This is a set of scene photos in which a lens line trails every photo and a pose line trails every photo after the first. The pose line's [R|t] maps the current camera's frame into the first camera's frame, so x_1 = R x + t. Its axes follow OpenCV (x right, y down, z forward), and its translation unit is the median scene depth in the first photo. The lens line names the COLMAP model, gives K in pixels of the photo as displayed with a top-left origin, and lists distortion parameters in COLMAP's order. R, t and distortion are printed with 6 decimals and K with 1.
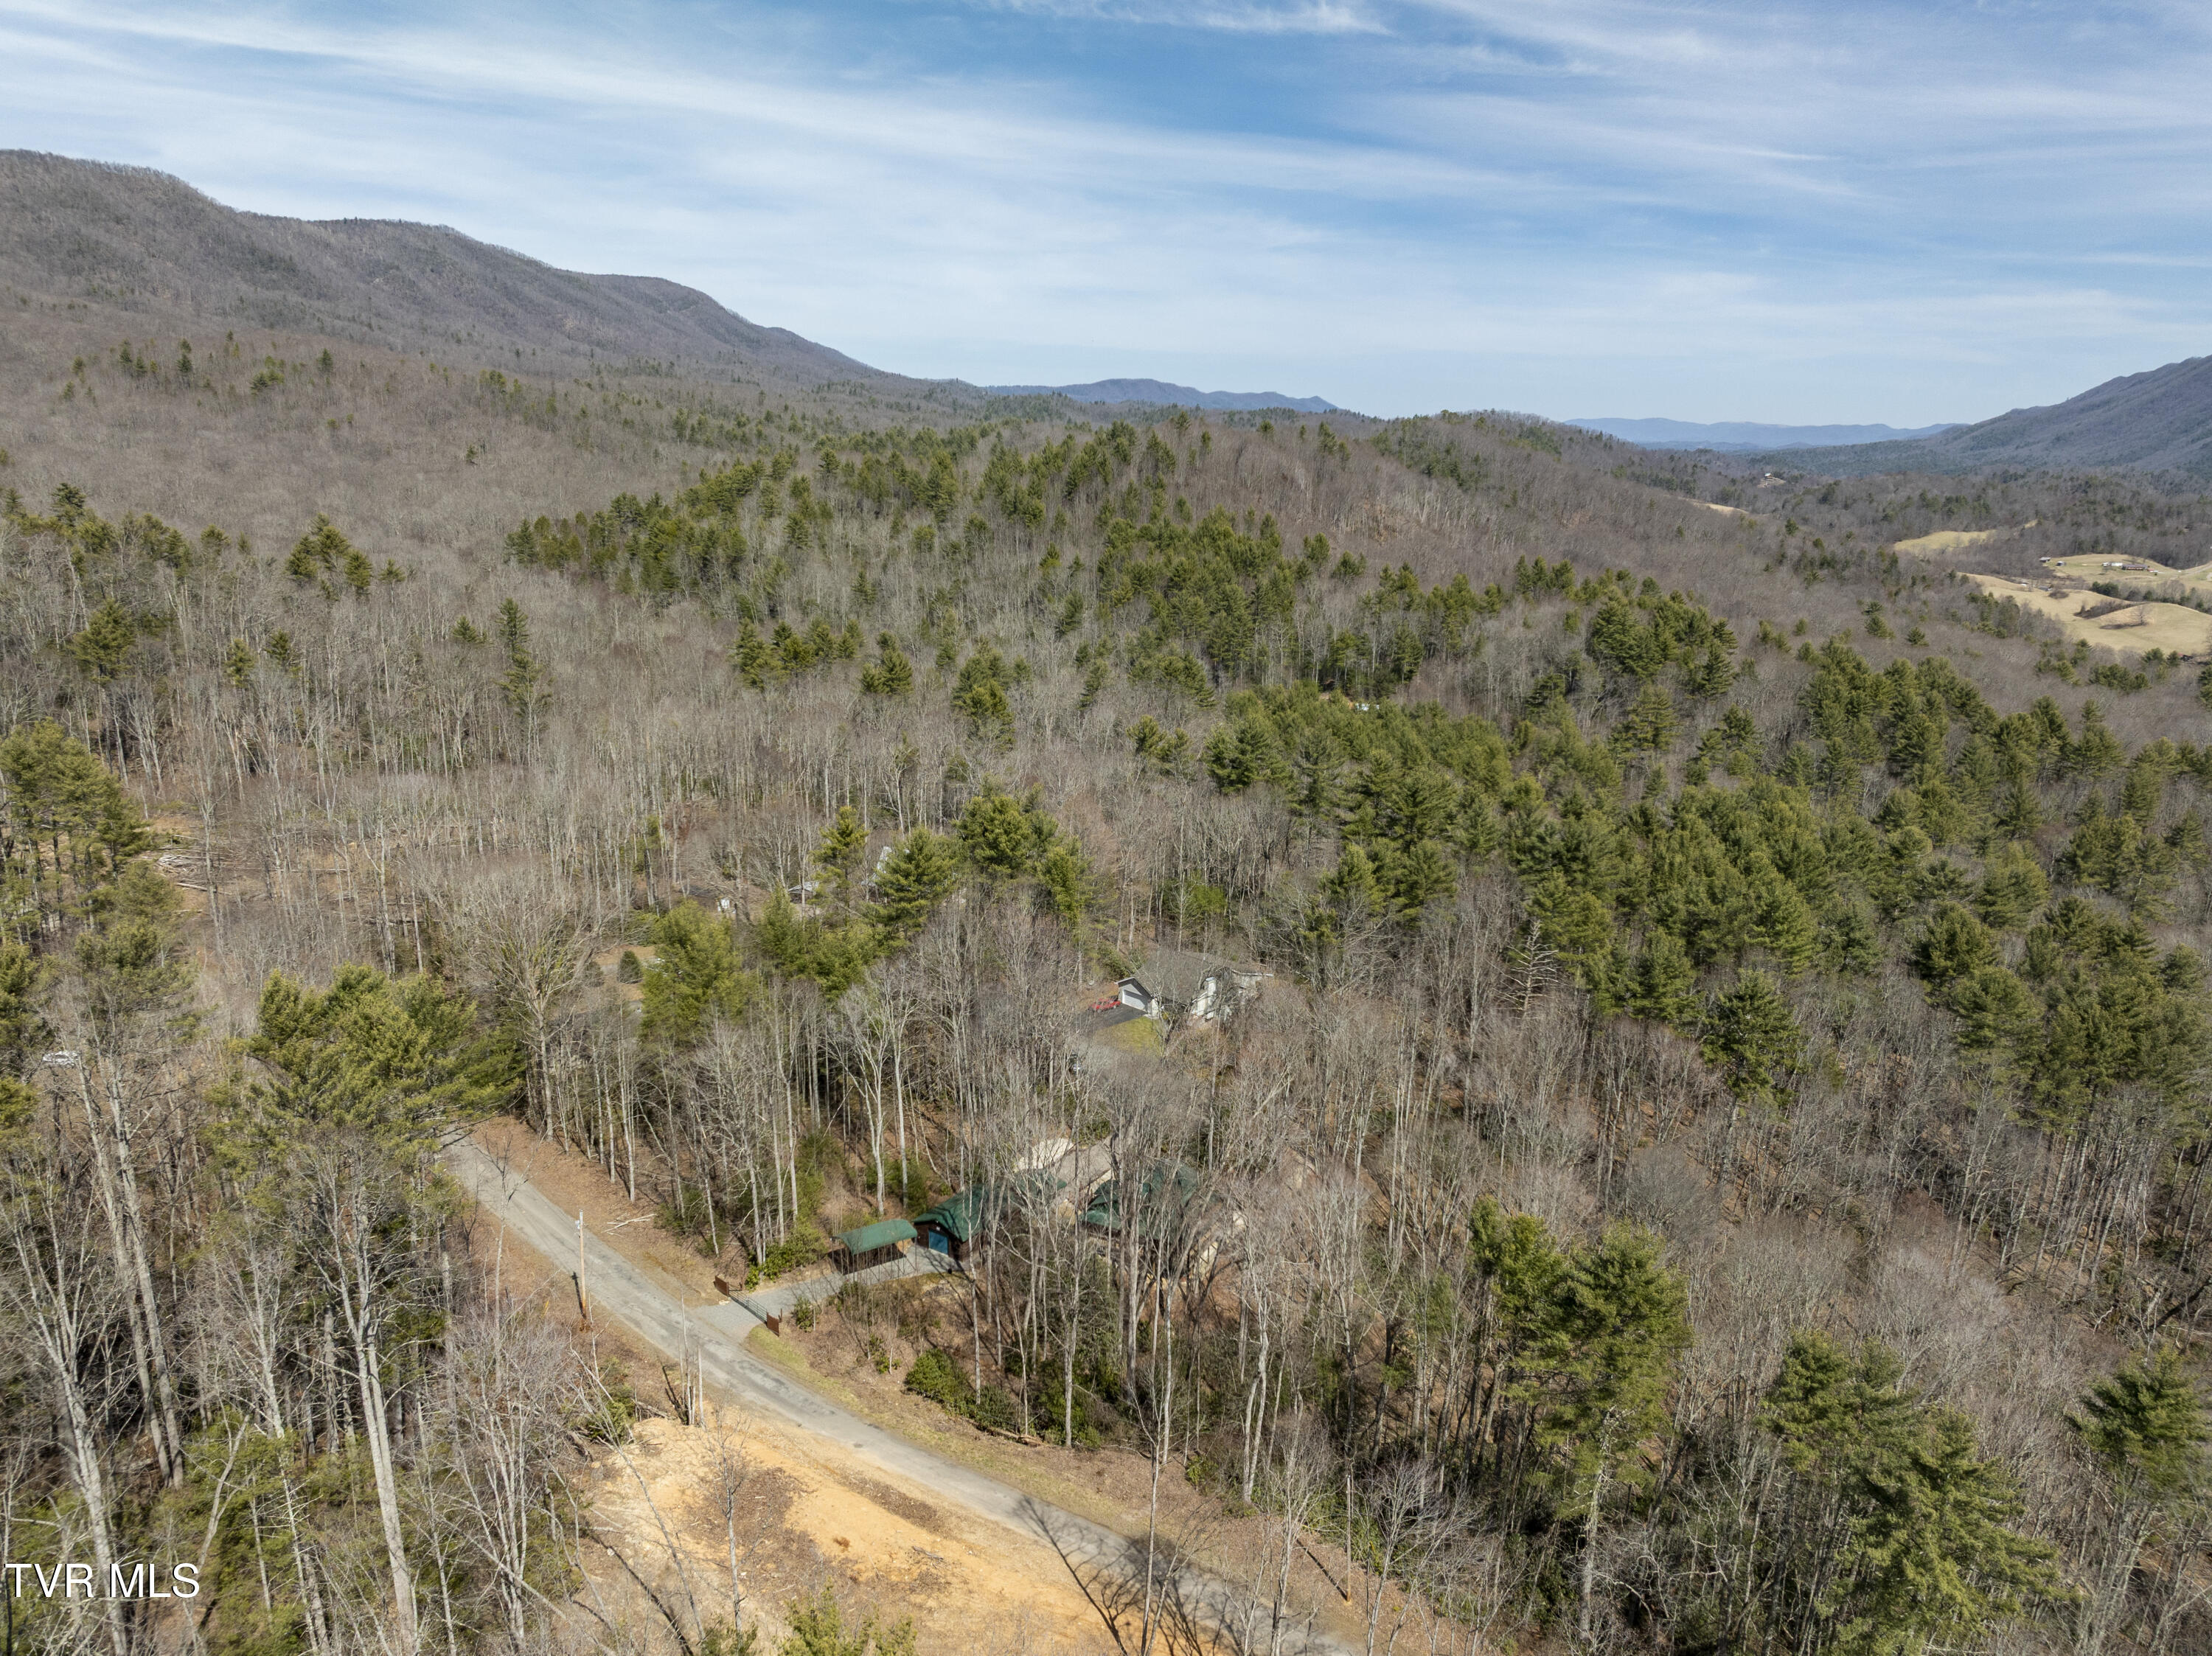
lens RADIAL K [[1658.3, 0, 1149.6], [0, 1658.3, 820.2], [0, 0, 1]] dist [-0.051098, 0.028576]
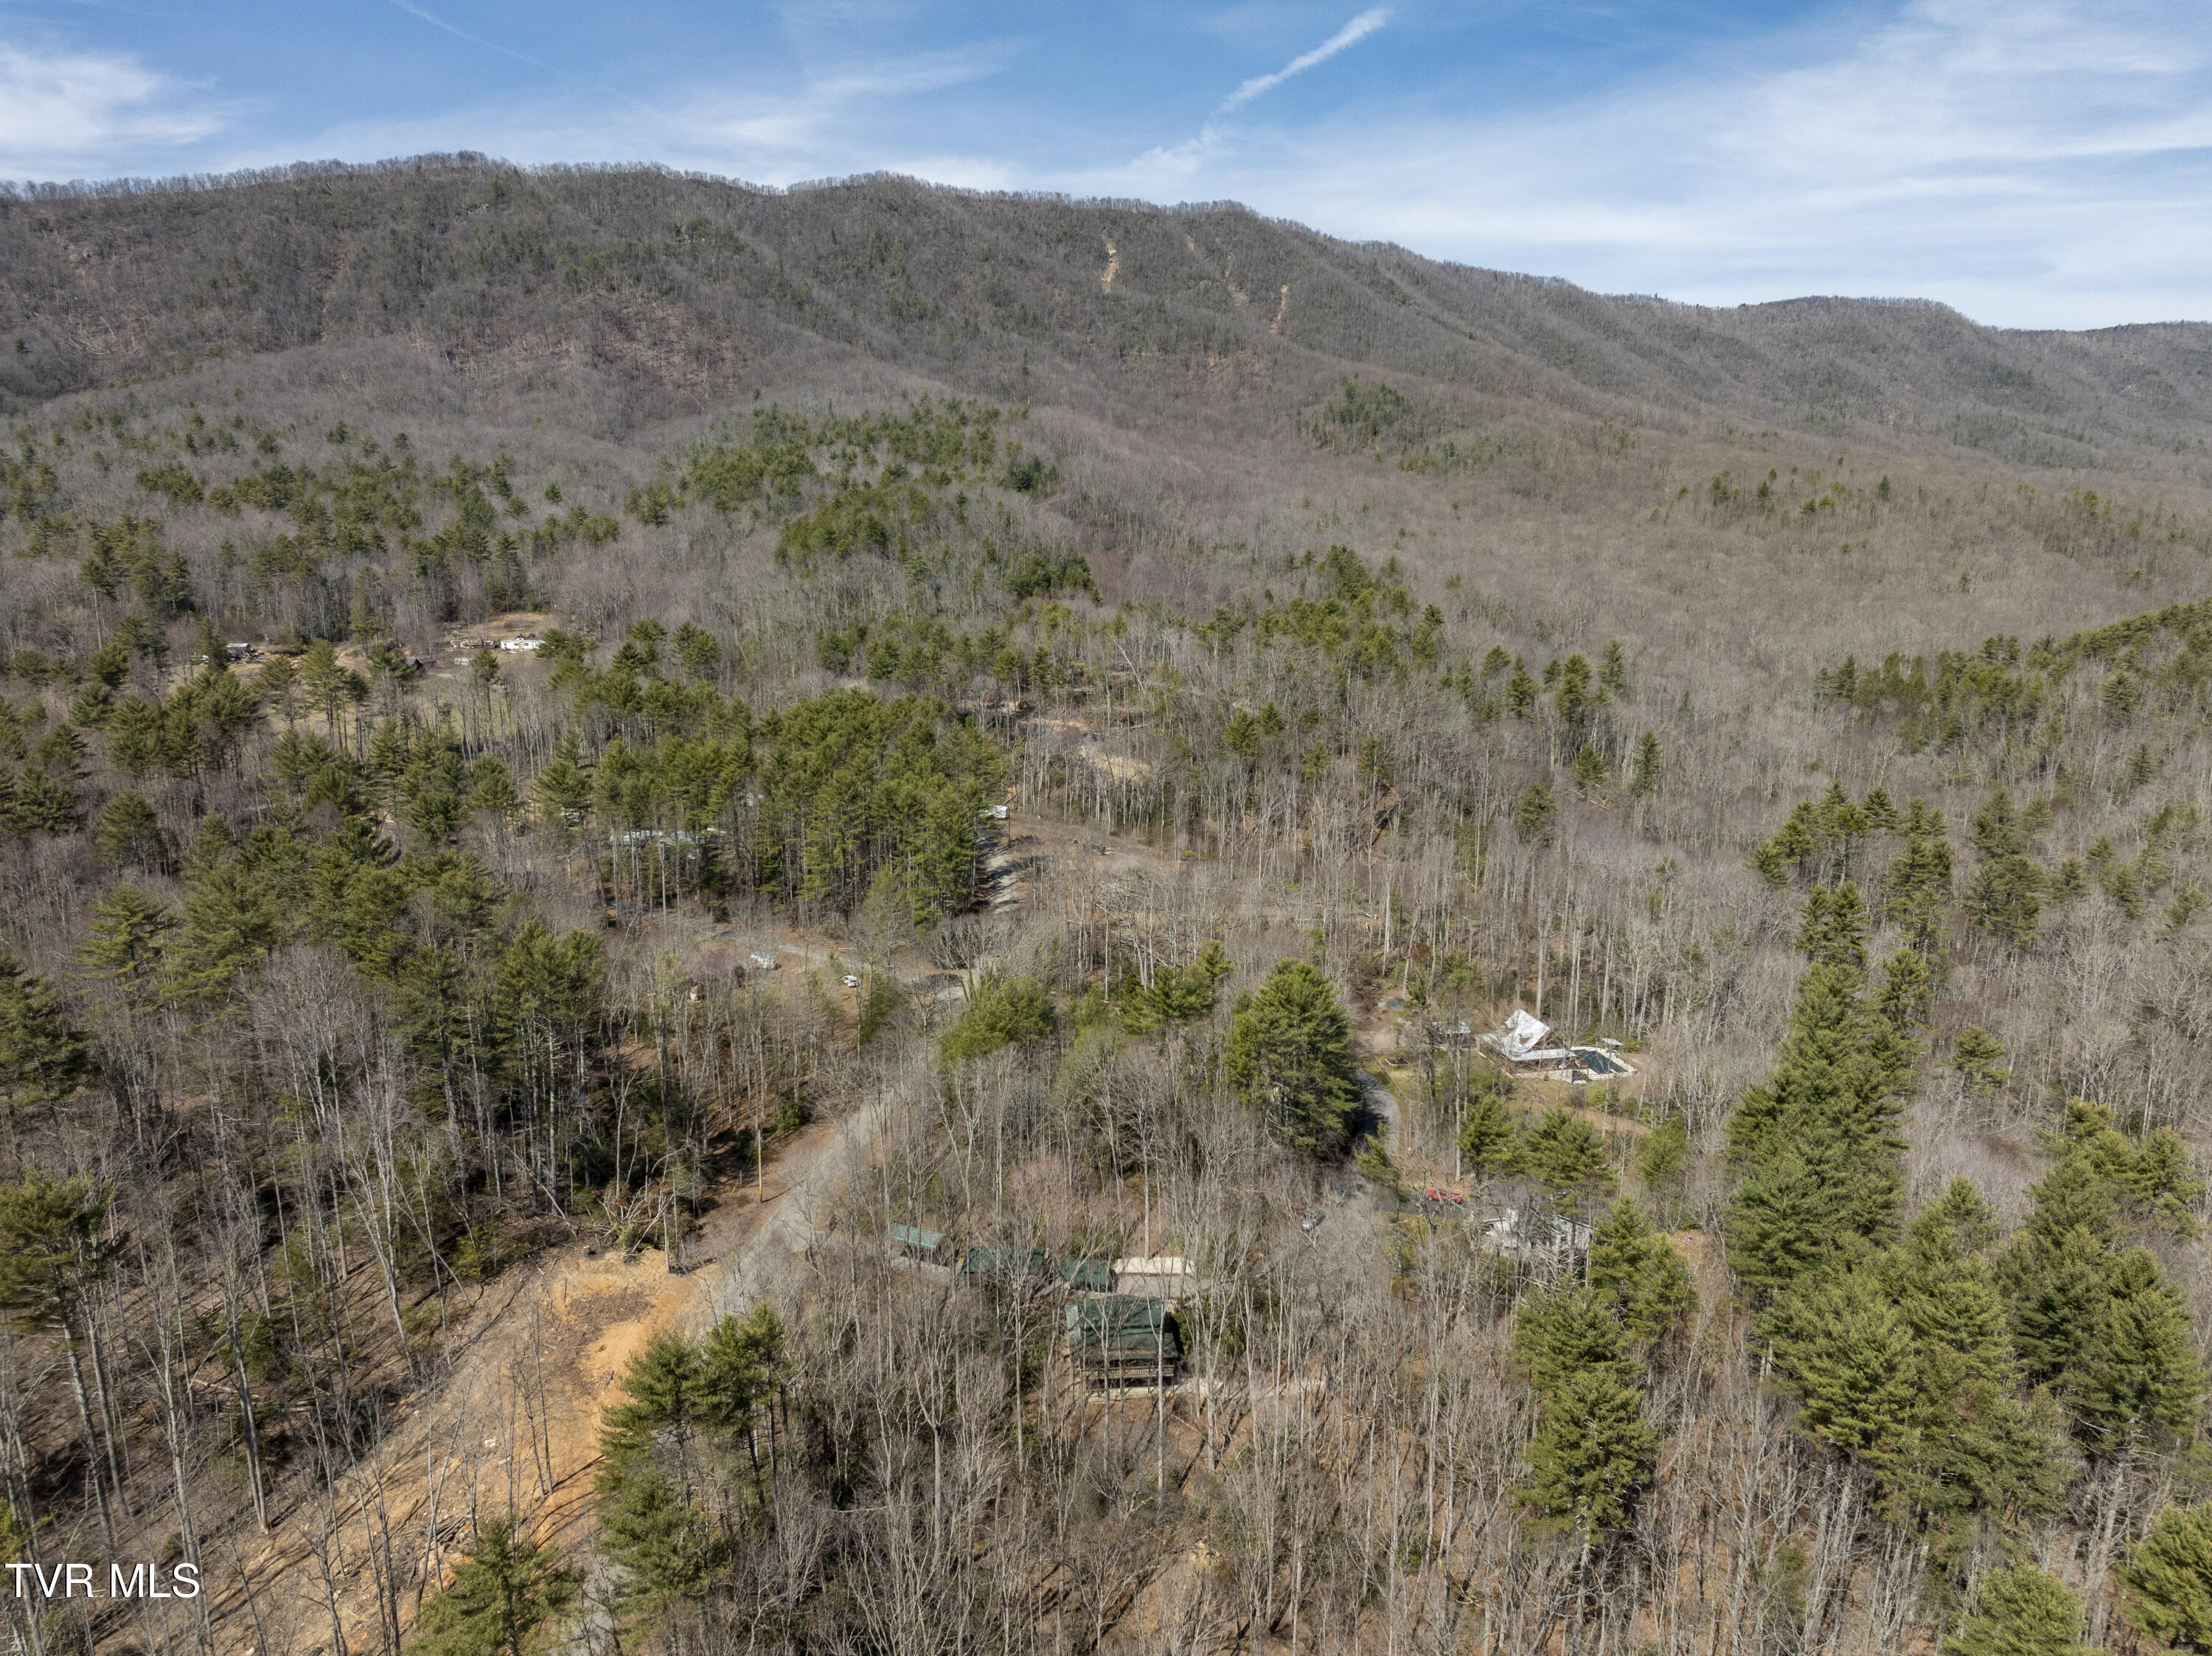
lens RADIAL K [[1631.2, 0, 1110.4], [0, 1631.2, 846.8], [0, 0, 1]] dist [-0.048749, 0.029891]
pose [[0.510092, 0.165579, -0.844032, 0.201109], [-0.198516, 0.977465, 0.071782, -0.038044], [0.836897, 0.130938, 0.531468, 0.078351]]
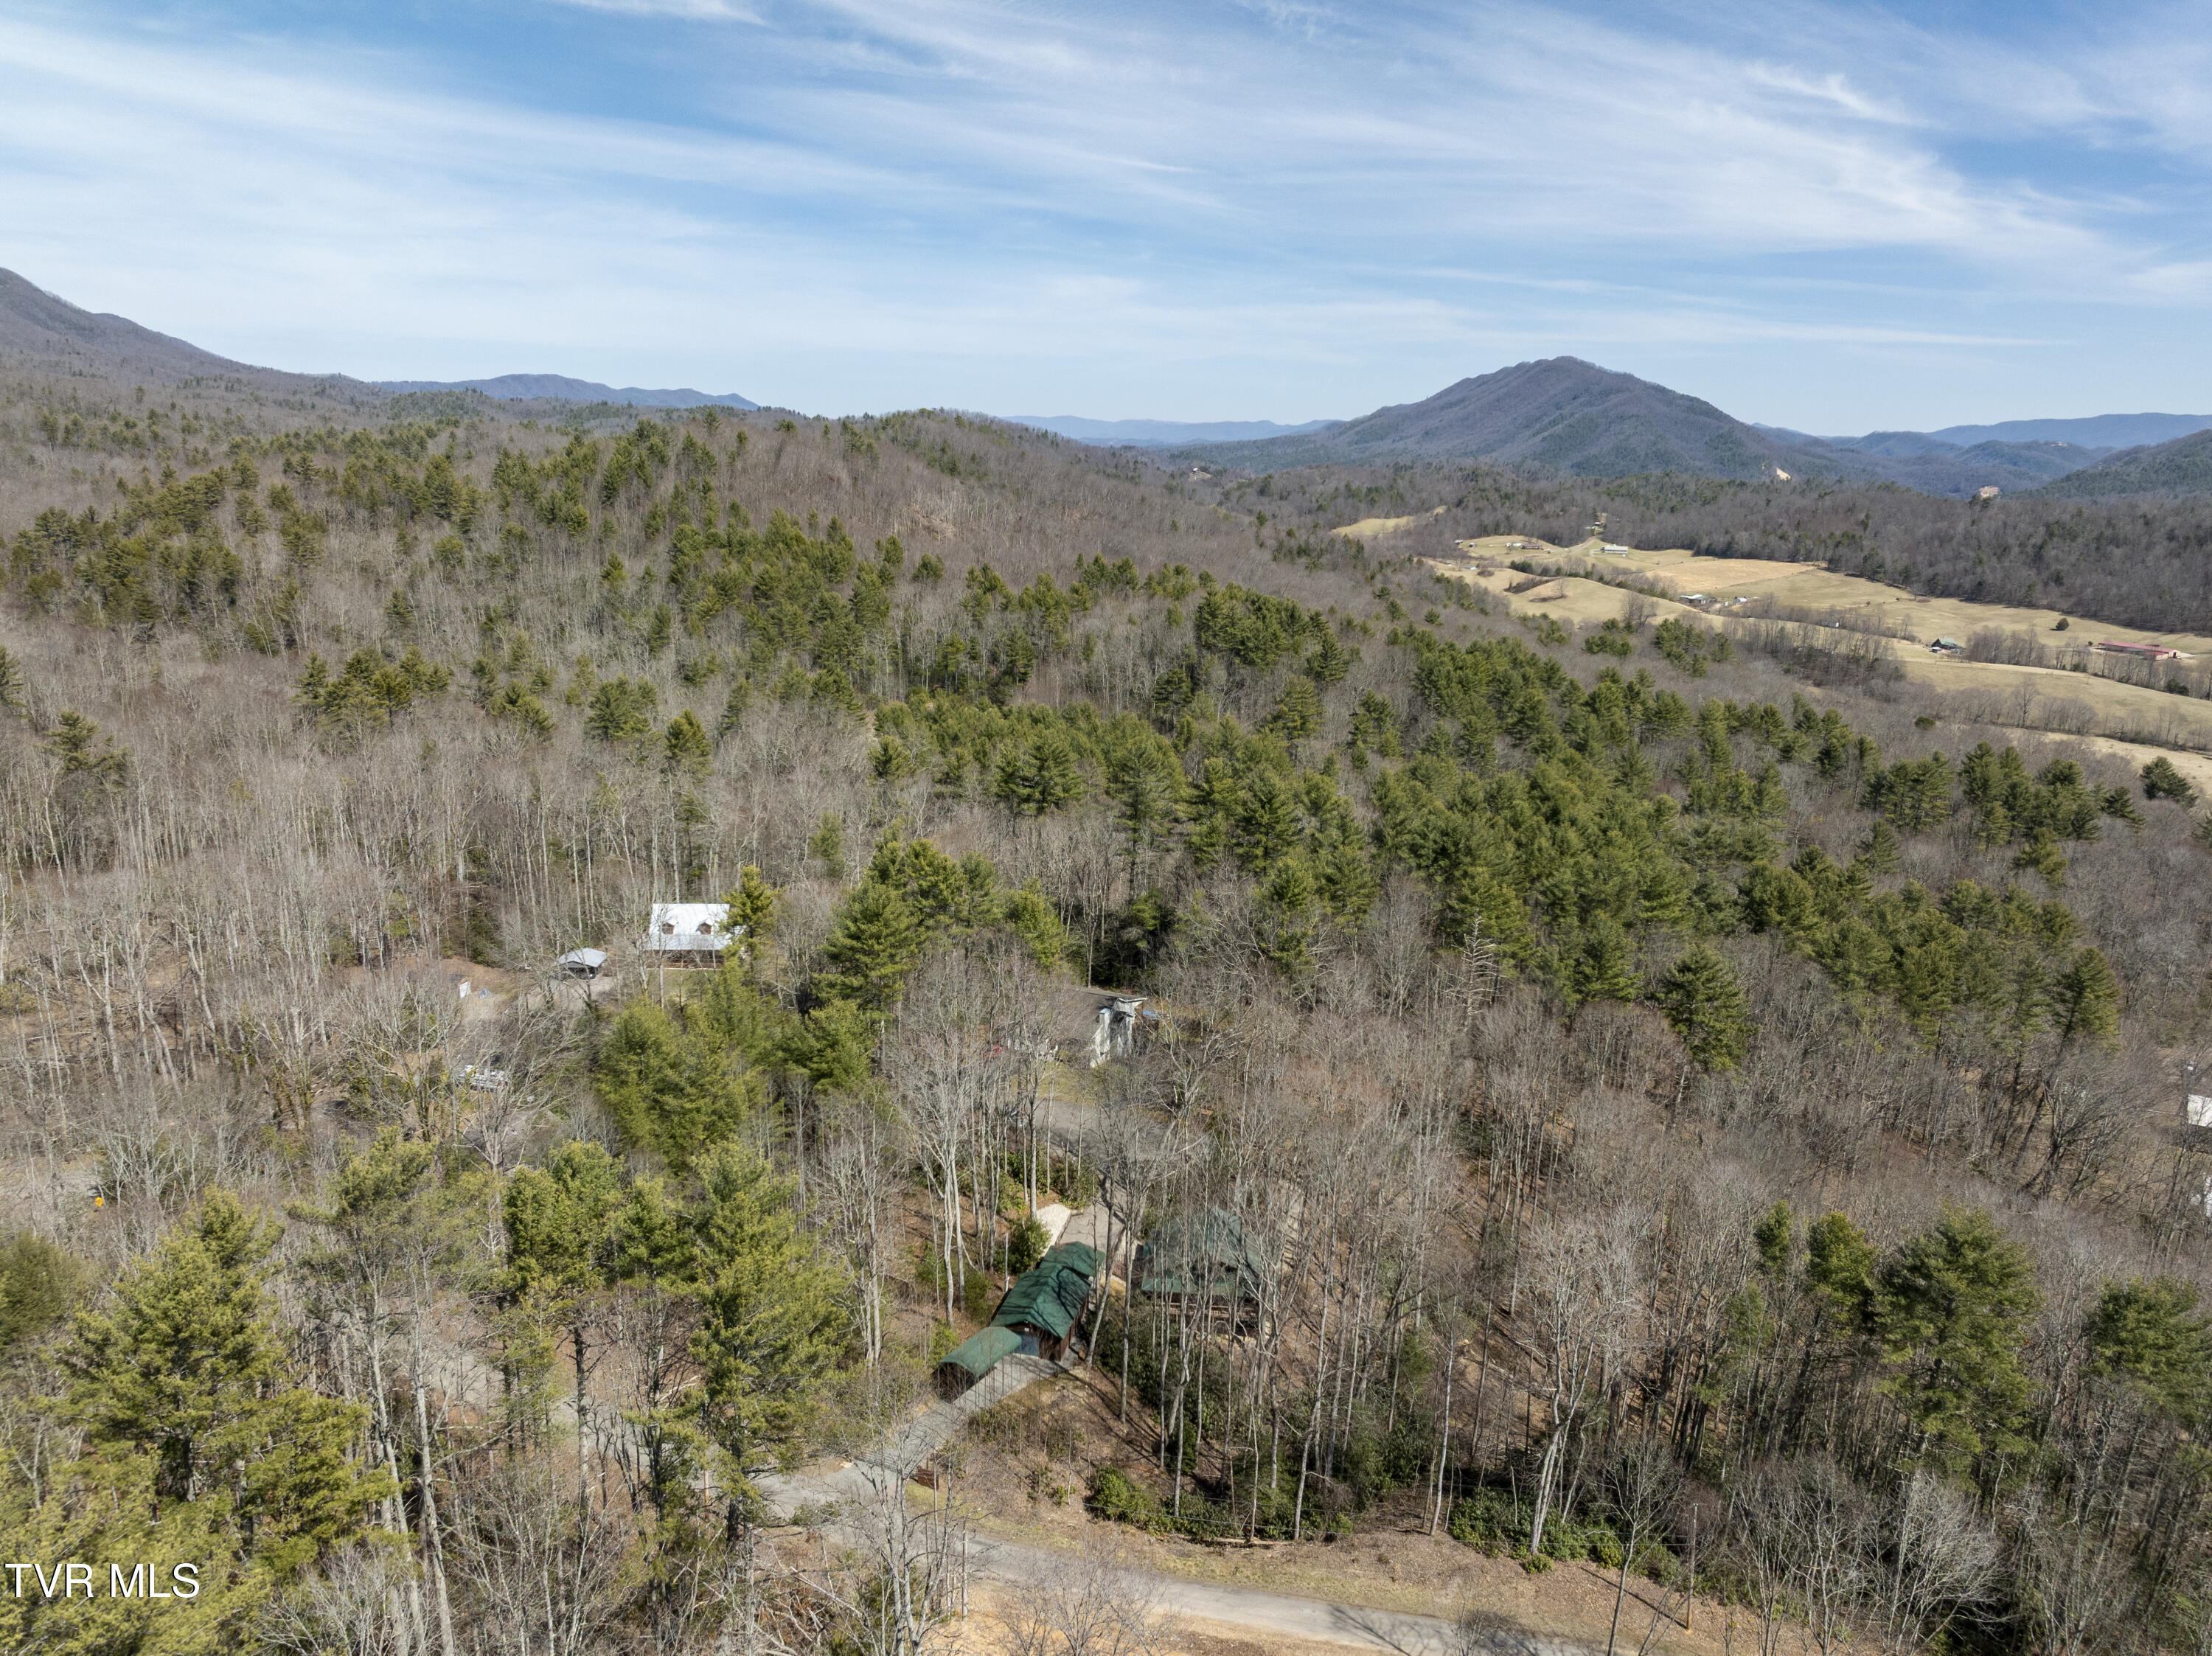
lens RADIAL K [[1648.6, 0, 1176.2], [0, 1648.6, 832.7], [0, 0, 1]] dist [-0.034028, -0.003151]
pose [[0.935634, -0.082326, 0.343238, -0.071268], [0.079068, 0.996592, 0.023502, -0.007270], [-0.344003, 0.005150, 0.938955, 0.029816]]
